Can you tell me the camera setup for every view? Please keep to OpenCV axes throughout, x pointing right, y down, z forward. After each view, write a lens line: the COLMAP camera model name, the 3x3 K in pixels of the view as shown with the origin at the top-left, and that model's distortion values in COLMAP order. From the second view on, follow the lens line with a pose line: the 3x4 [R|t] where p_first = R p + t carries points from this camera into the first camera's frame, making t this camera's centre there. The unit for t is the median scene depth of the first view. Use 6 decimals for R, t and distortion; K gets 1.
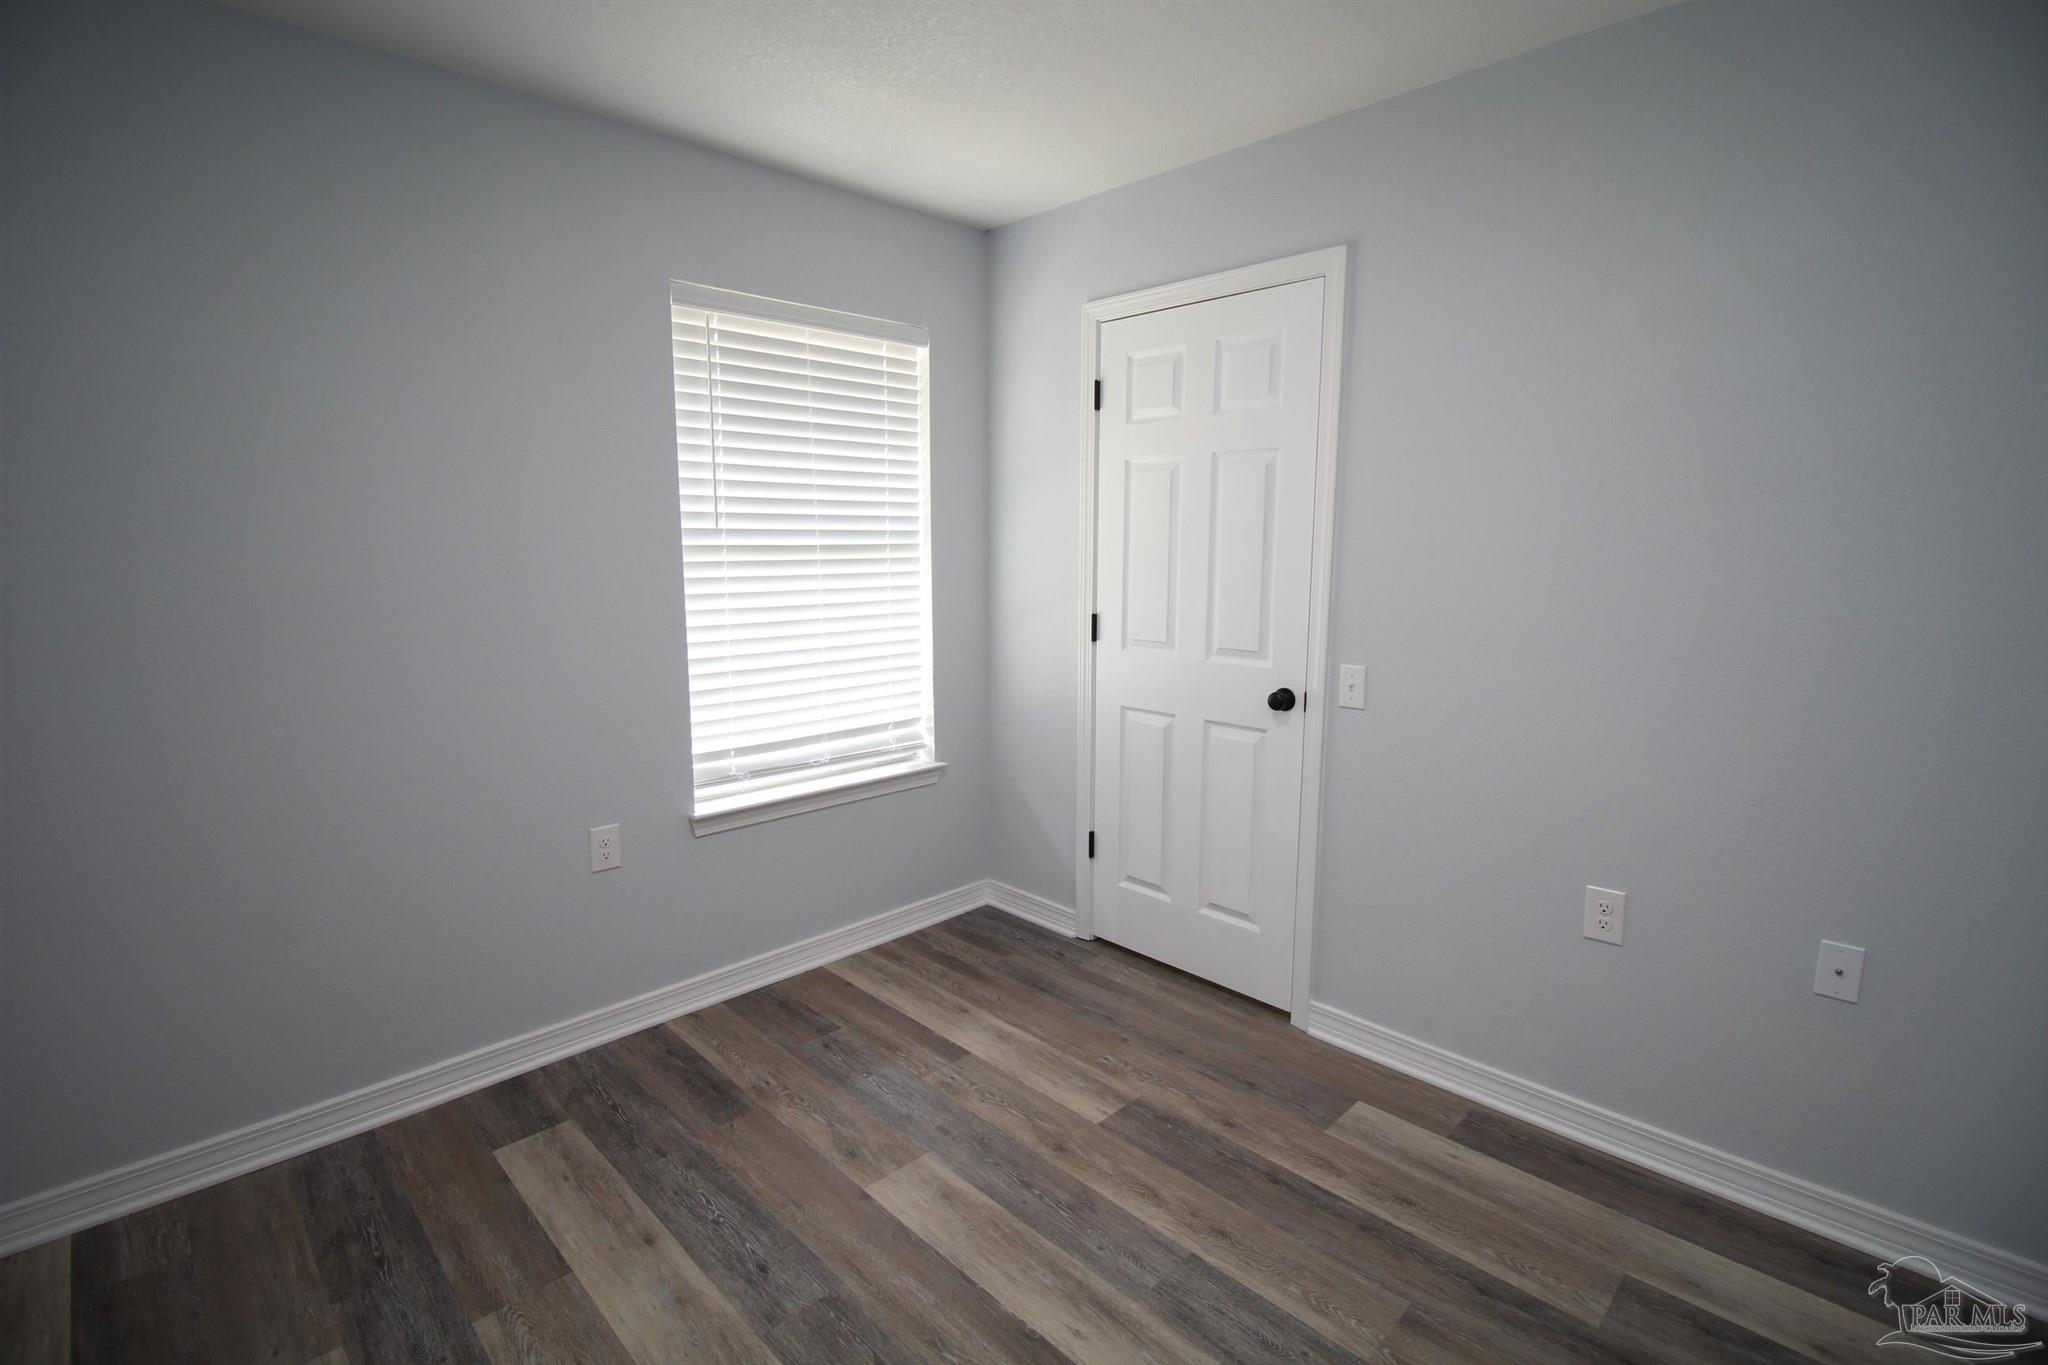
lens RADIAL K [[946.8, 0, 1028.6], [0, 946.8, 678.4], [0, 0, 1]] dist [-0.001058, -0.013143]
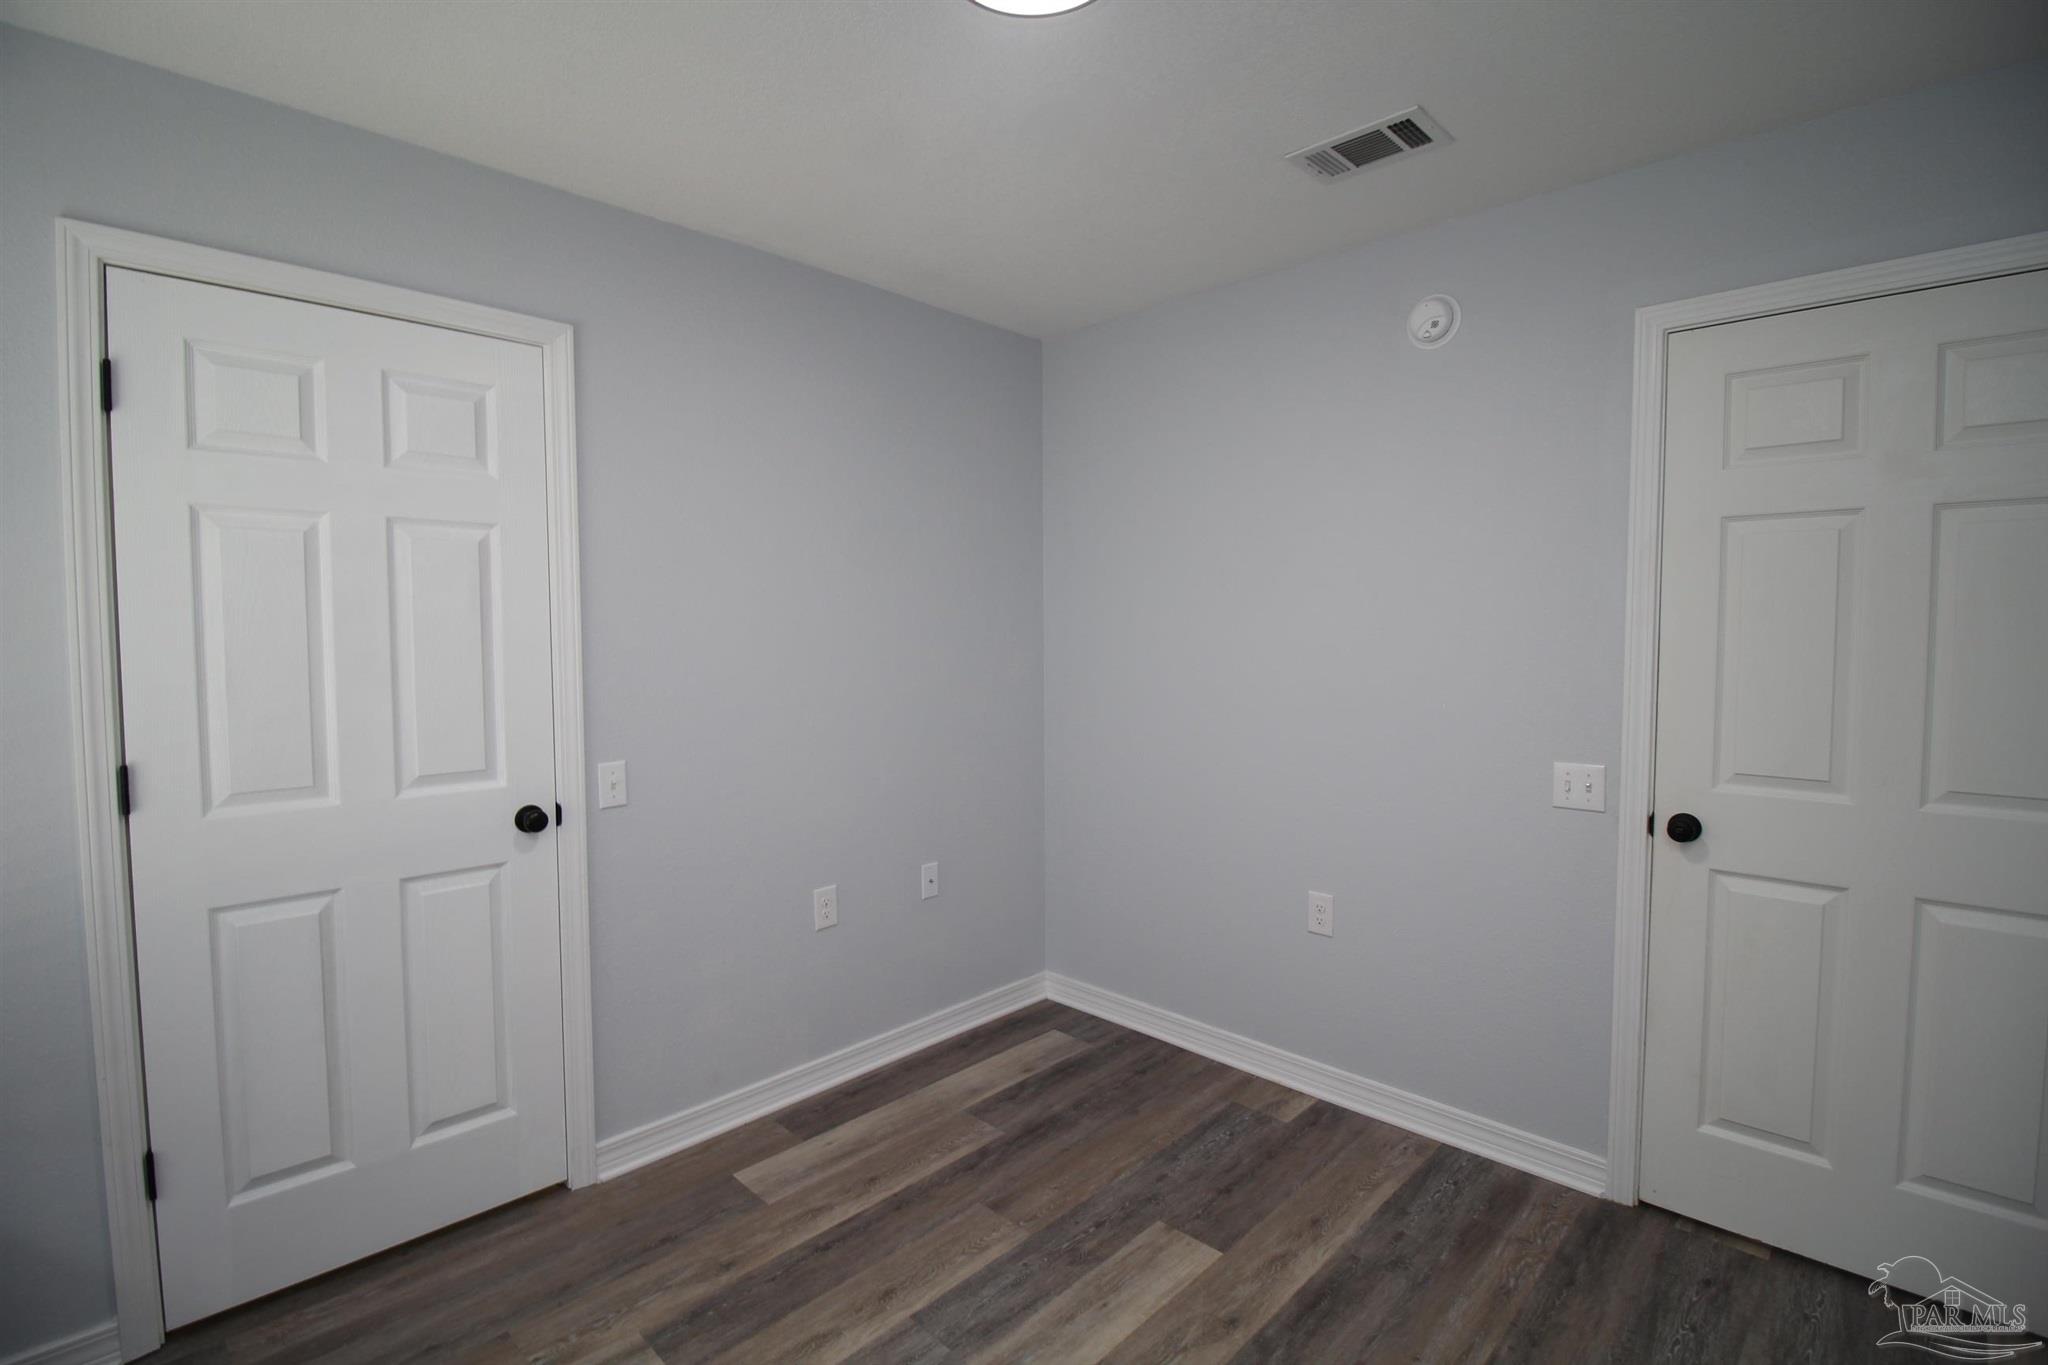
lens RADIAL K [[946.8, 0, 1028.6], [0, 946.8, 678.4], [0, 0, 1]] dist [-0.001058, -0.013143]
pose [[-0.015398, -0.058617, 0.998162, -0.657545], [0.147422, 0.987237, 0.060250, -0.099872], [-0.988954, 0.148079, -0.006560, 0.622128]]
